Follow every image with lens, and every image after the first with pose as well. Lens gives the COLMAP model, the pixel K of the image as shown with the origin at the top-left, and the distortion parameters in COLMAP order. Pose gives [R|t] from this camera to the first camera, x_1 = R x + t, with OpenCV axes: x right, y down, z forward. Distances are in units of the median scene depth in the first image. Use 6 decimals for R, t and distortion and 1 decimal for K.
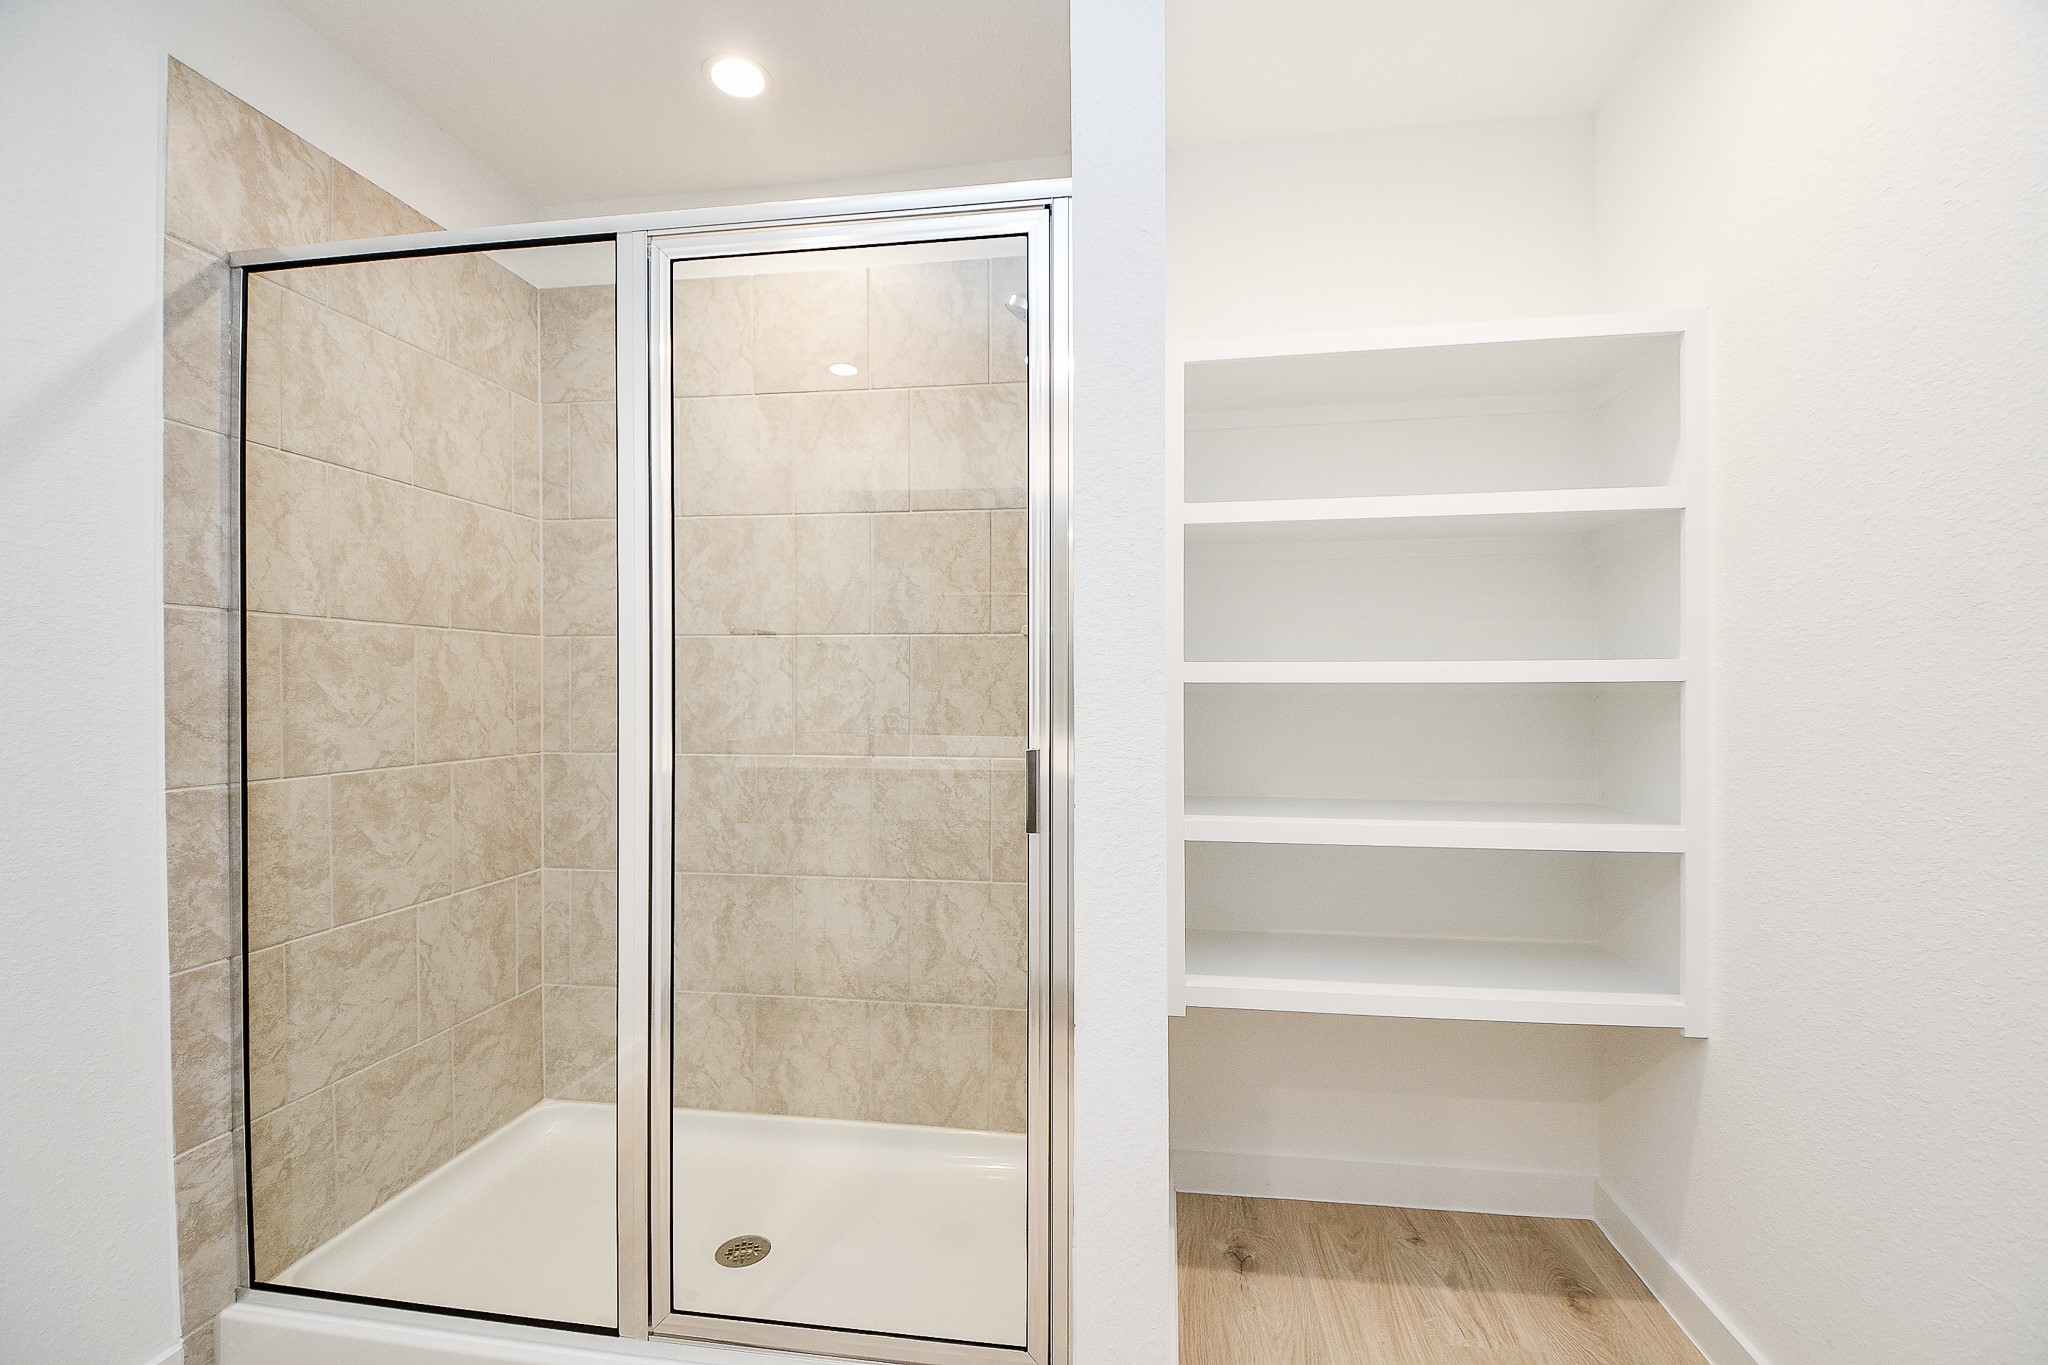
lens RADIAL K [[908.2, 0, 1041.6], [0, 908.2, 695.3], [0, 0, 1]] dist [0.015827, -0.015923]
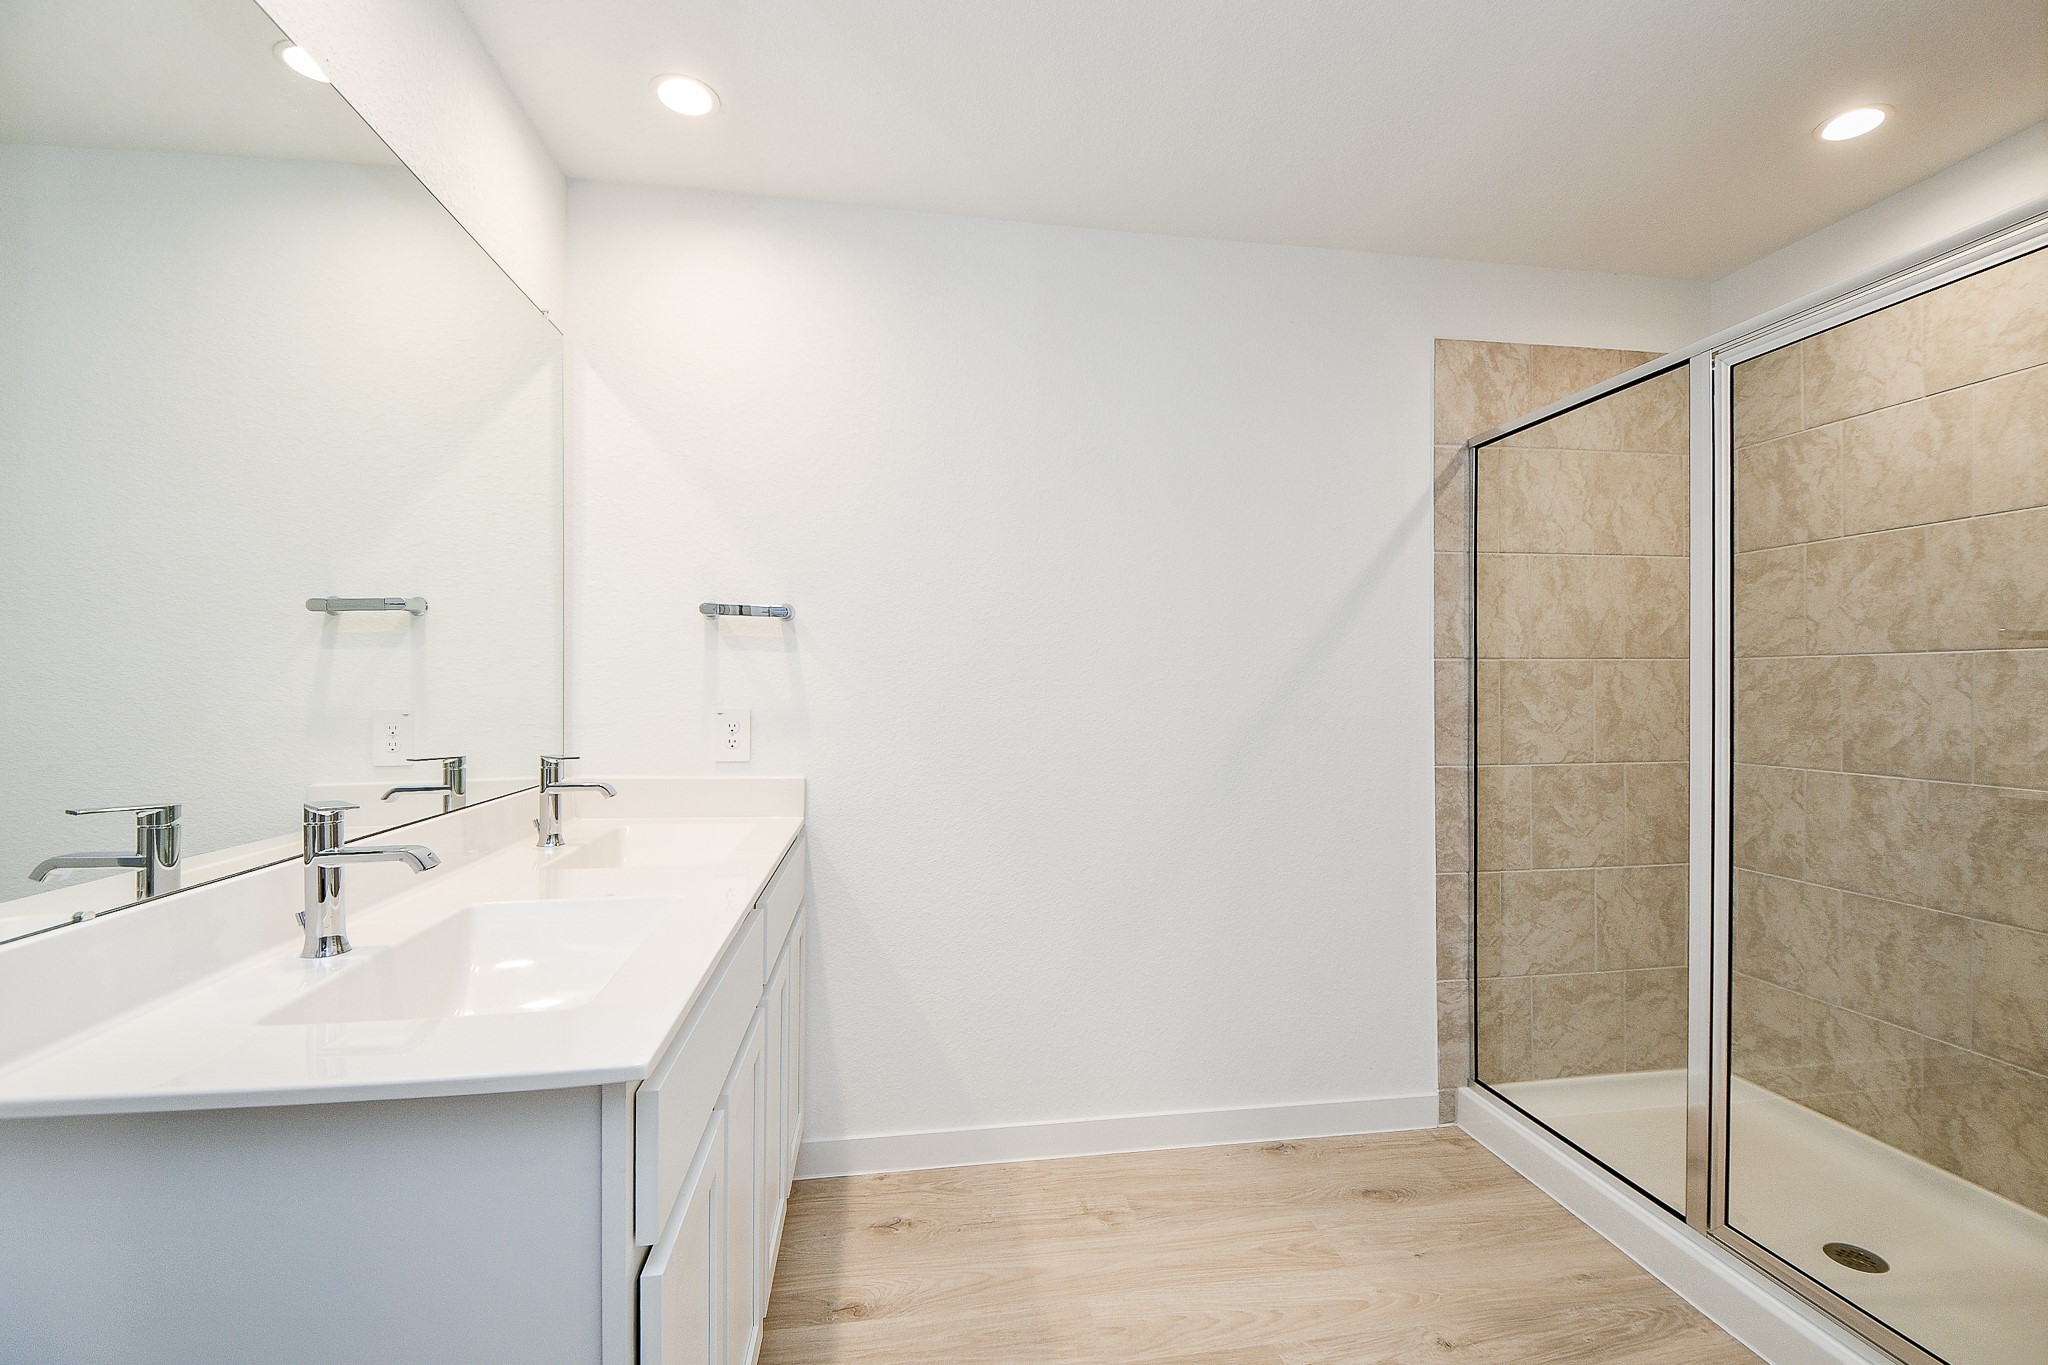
lens RADIAL K [[908.2, 0, 1071.8], [0, 908.2, 692.4], [0, 0, 1]] dist [0.015827, -0.015923]
pose [[0.324028, 0.002460, -0.946044, 0.348113], [-0.004156, 0.999991, 0.001177, -0.026912], [0.946039, 0.003550, 0.324035, -0.166474]]
